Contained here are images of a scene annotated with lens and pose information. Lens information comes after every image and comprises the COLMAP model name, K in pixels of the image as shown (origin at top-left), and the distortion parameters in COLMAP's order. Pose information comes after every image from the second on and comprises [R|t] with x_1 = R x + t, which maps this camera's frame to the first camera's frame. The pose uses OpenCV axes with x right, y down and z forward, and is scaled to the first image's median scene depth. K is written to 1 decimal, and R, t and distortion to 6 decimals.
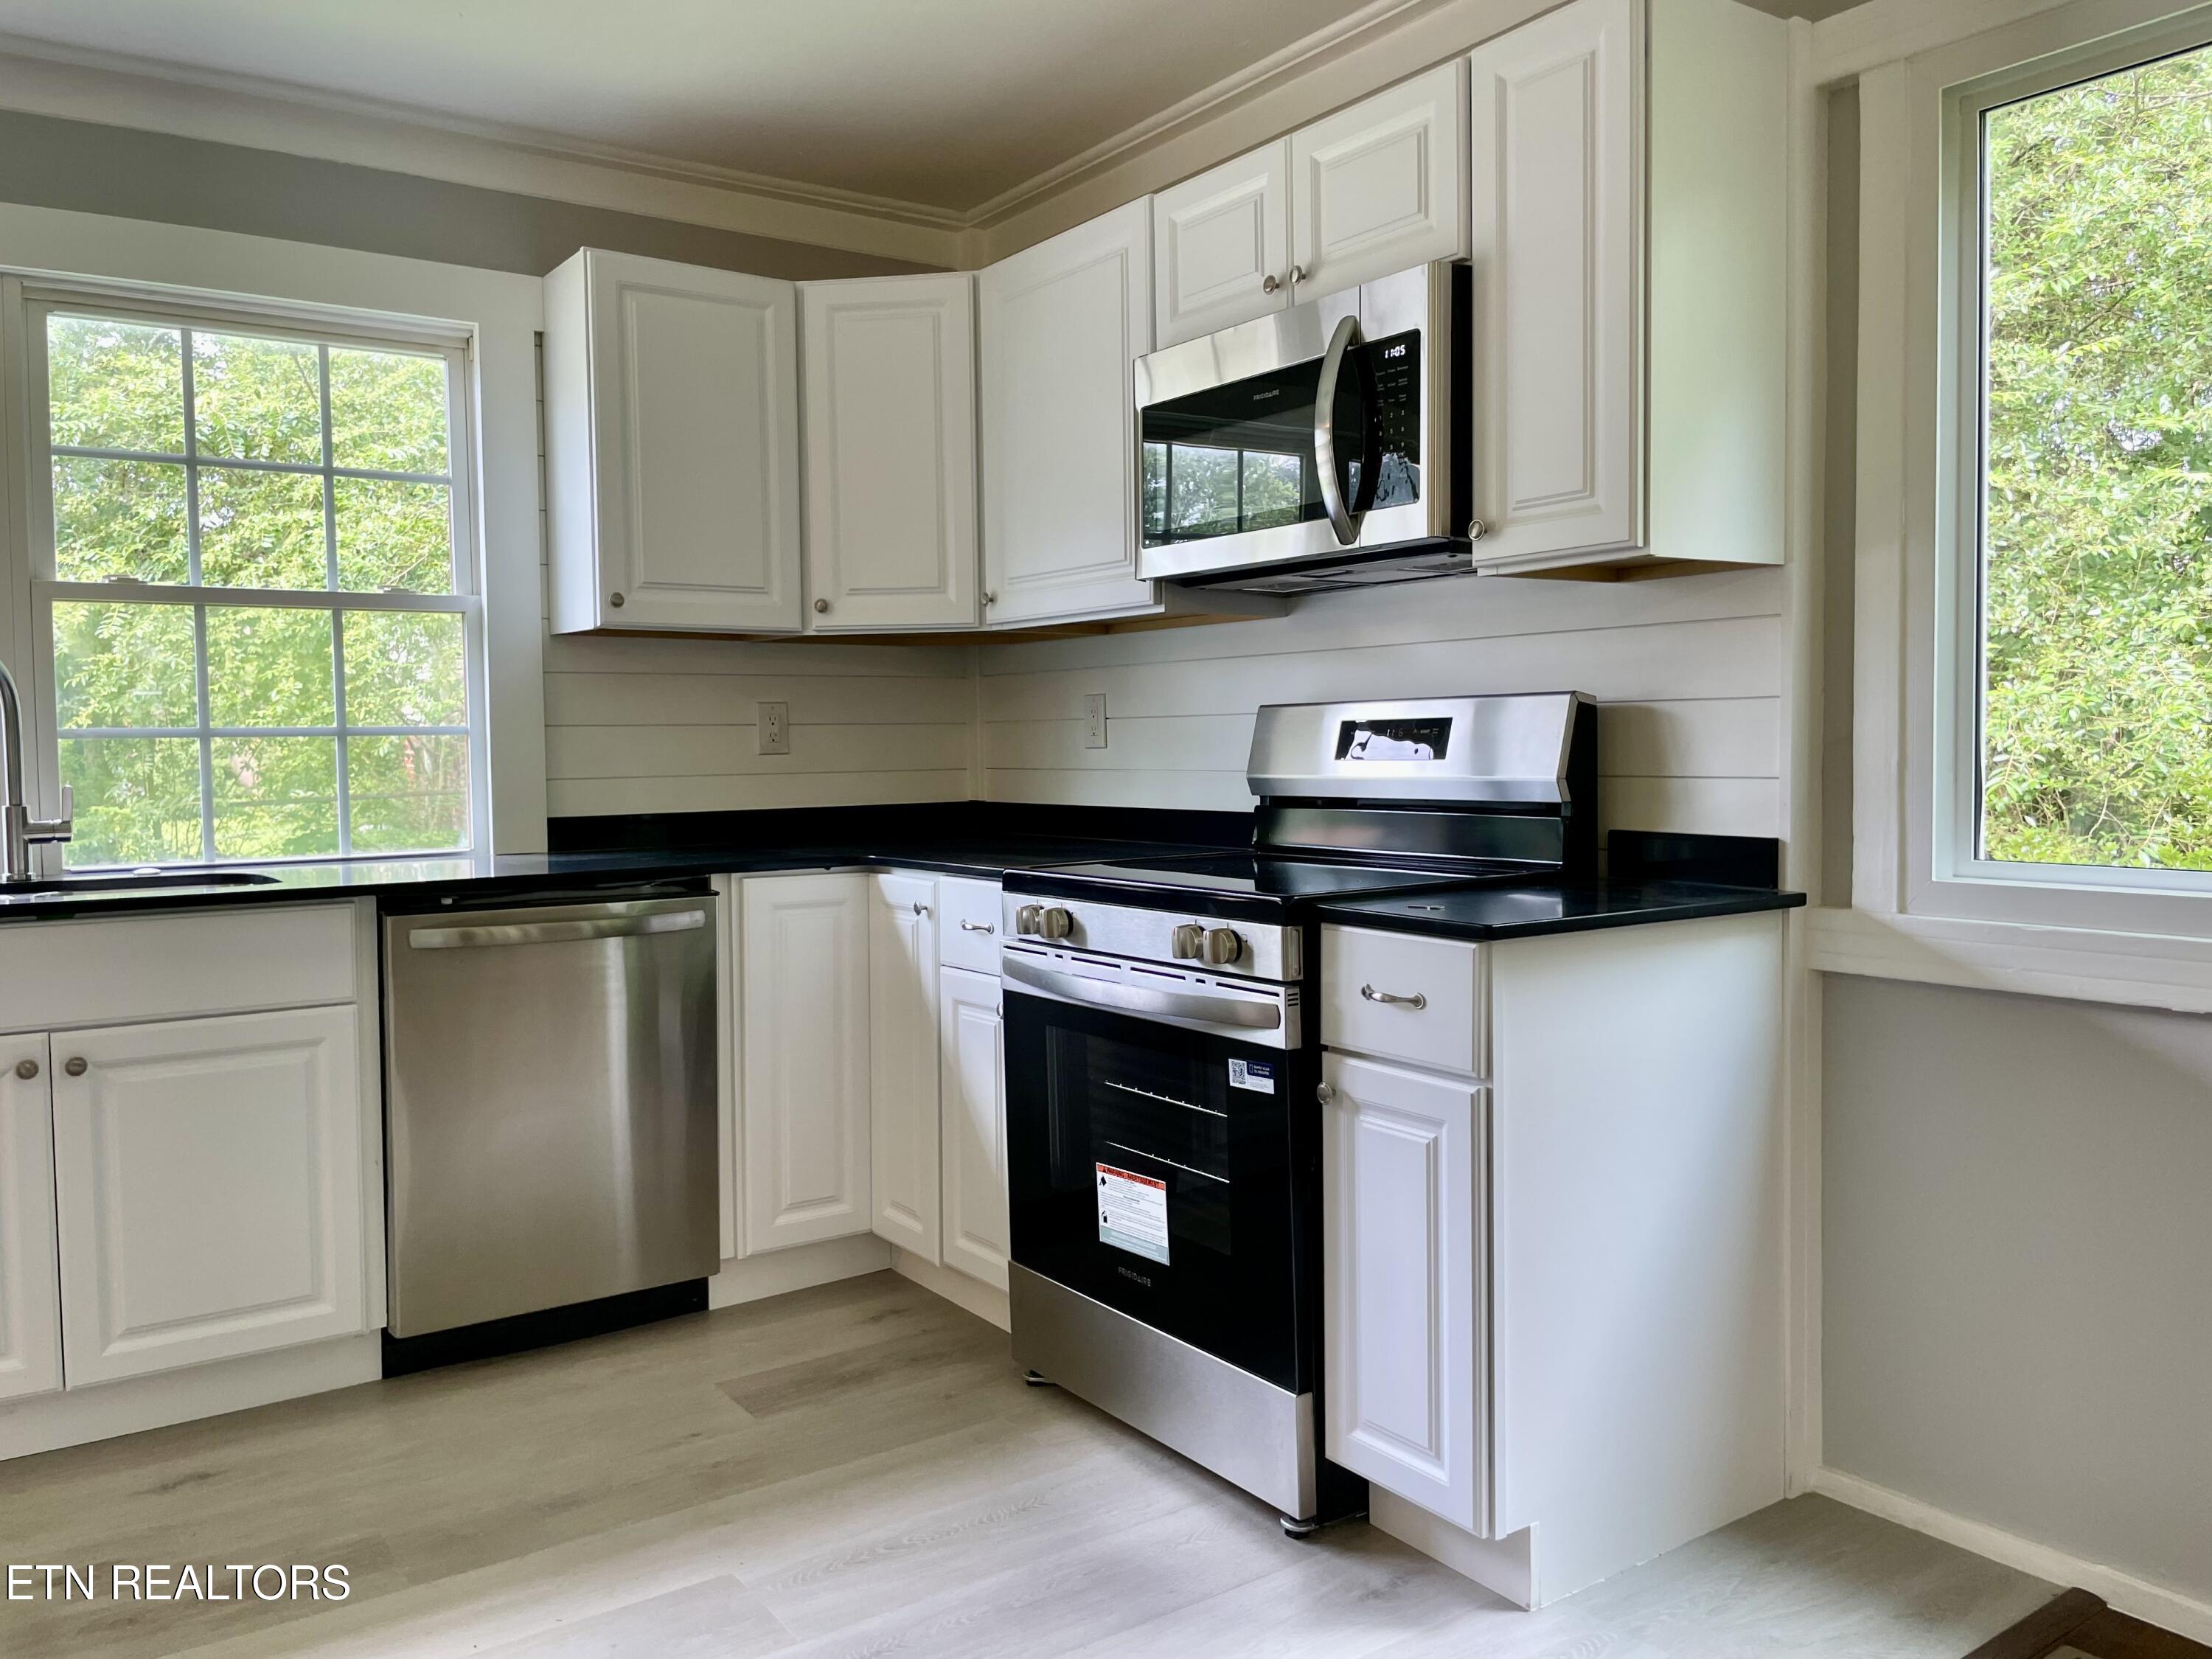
lens RADIAL K [[1701.2, 0, 1091.4], [0, 1701.2, 816.0], [0, 0, 1]] dist [0.058148, -0.034539]
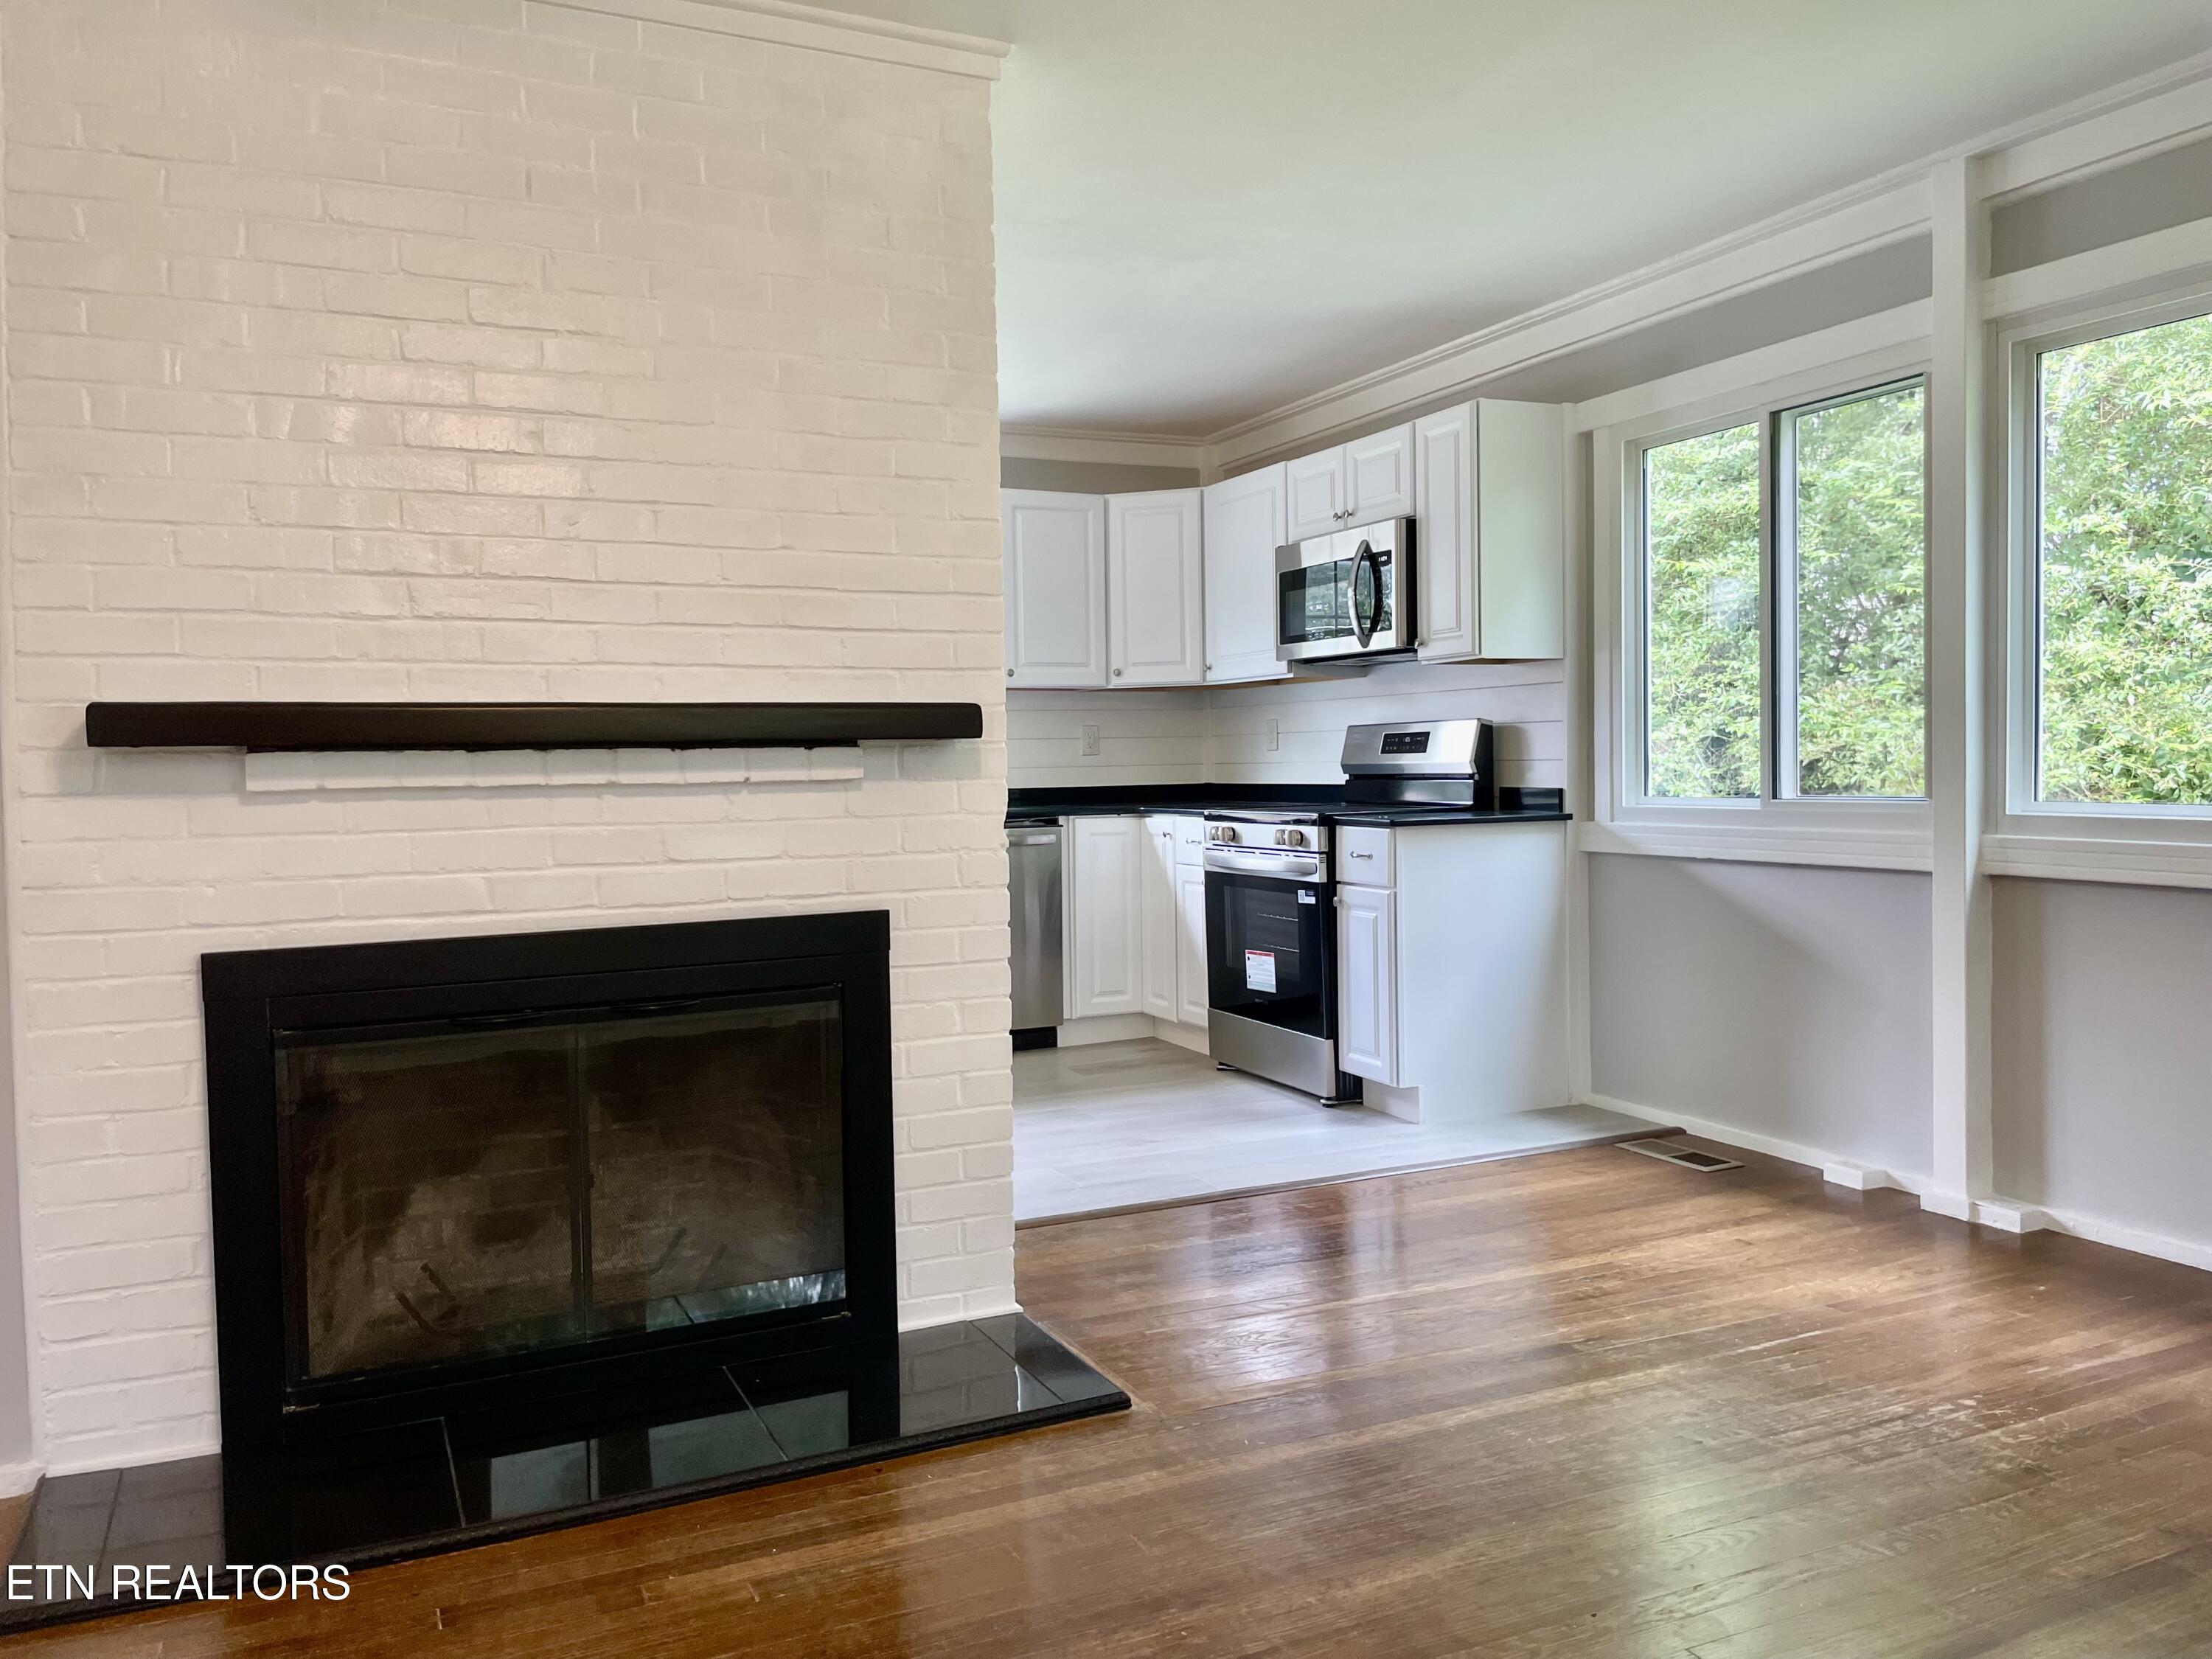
lens RADIAL K [[1701.2, 0, 1094.2], [0, 1701.2, 819.1], [0, 0, 1]] dist [0.058148, -0.034539]
pose [[0.984087, 0.001908, -0.177678, 0.188281], [-0.003396, 0.999962, -0.008073, 0.063447], [0.177656, 0.008548, 0.984055, -1.056503]]
